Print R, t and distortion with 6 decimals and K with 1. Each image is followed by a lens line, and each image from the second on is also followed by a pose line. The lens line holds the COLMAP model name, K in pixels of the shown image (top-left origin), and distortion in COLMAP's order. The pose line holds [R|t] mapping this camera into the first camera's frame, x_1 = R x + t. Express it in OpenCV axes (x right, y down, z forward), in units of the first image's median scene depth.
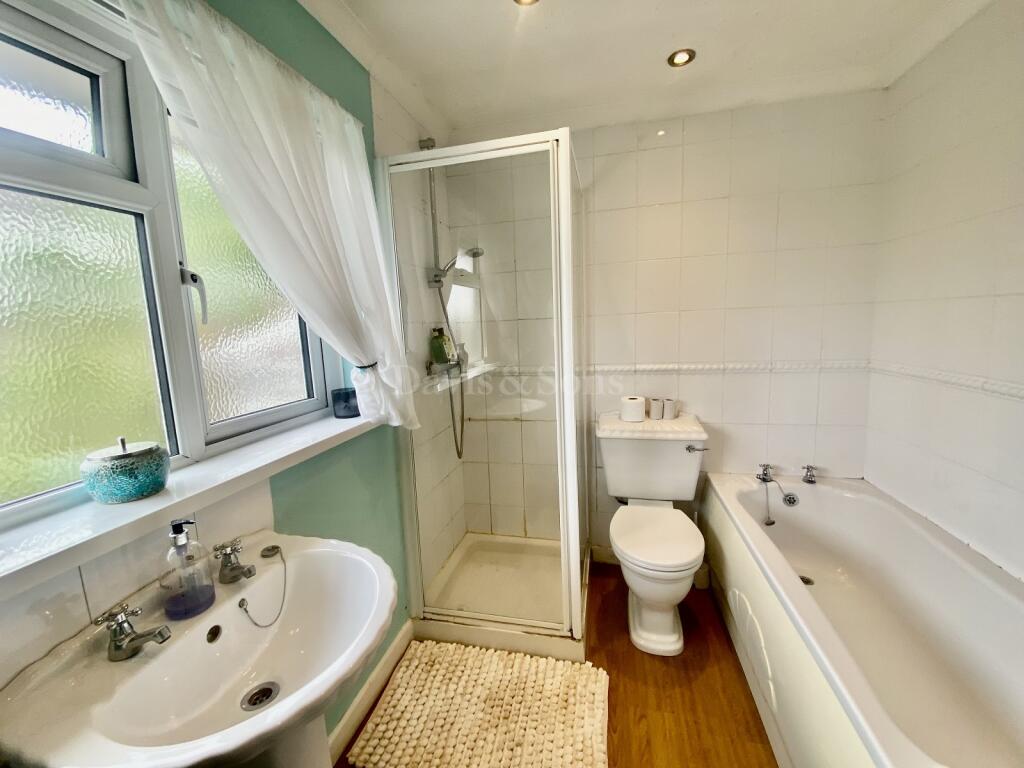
lens RADIAL K [[411.9, 0, 507.5], [0, 411.9, 381.5], [0, 0, 1]] dist [0.020673, -0.019678]
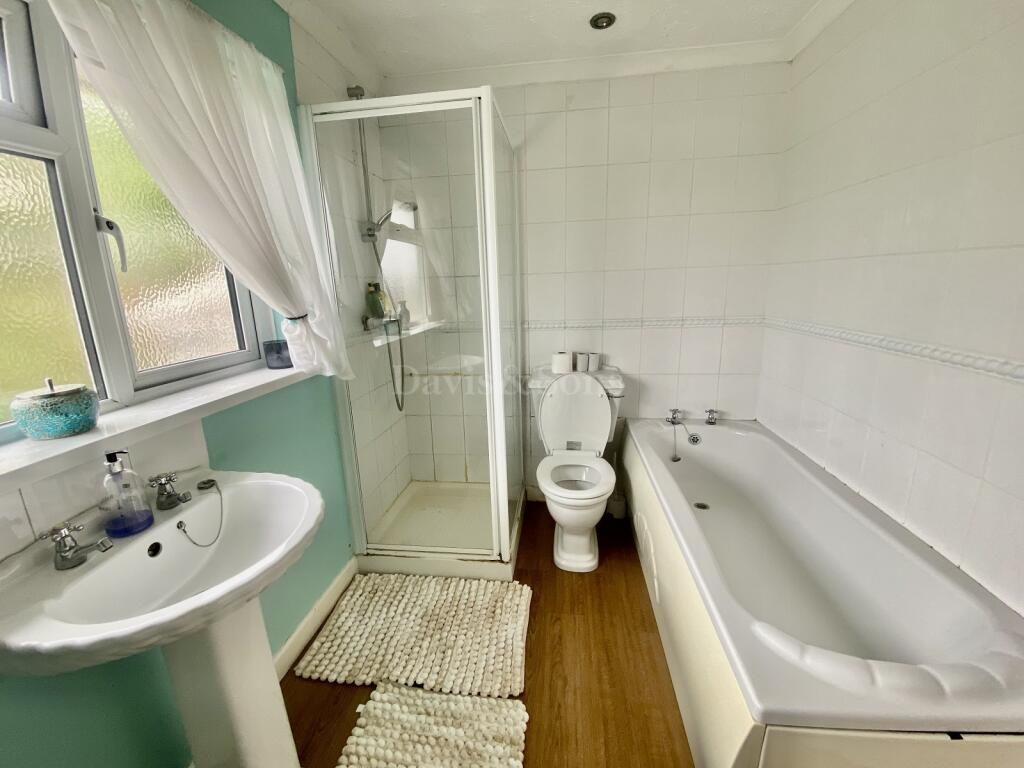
lens RADIAL K [[411.9, 0, 507.5], [0, 411.9, 381.5], [0, 0, 1]] dist [0.020673, -0.019678]
pose [[0.994563, -0.013491, 0.103257, 0.074161], [0.004516, 0.996228, 0.086659, 0.034849], [-0.104036, -0.085721, 0.990873, -0.095953]]
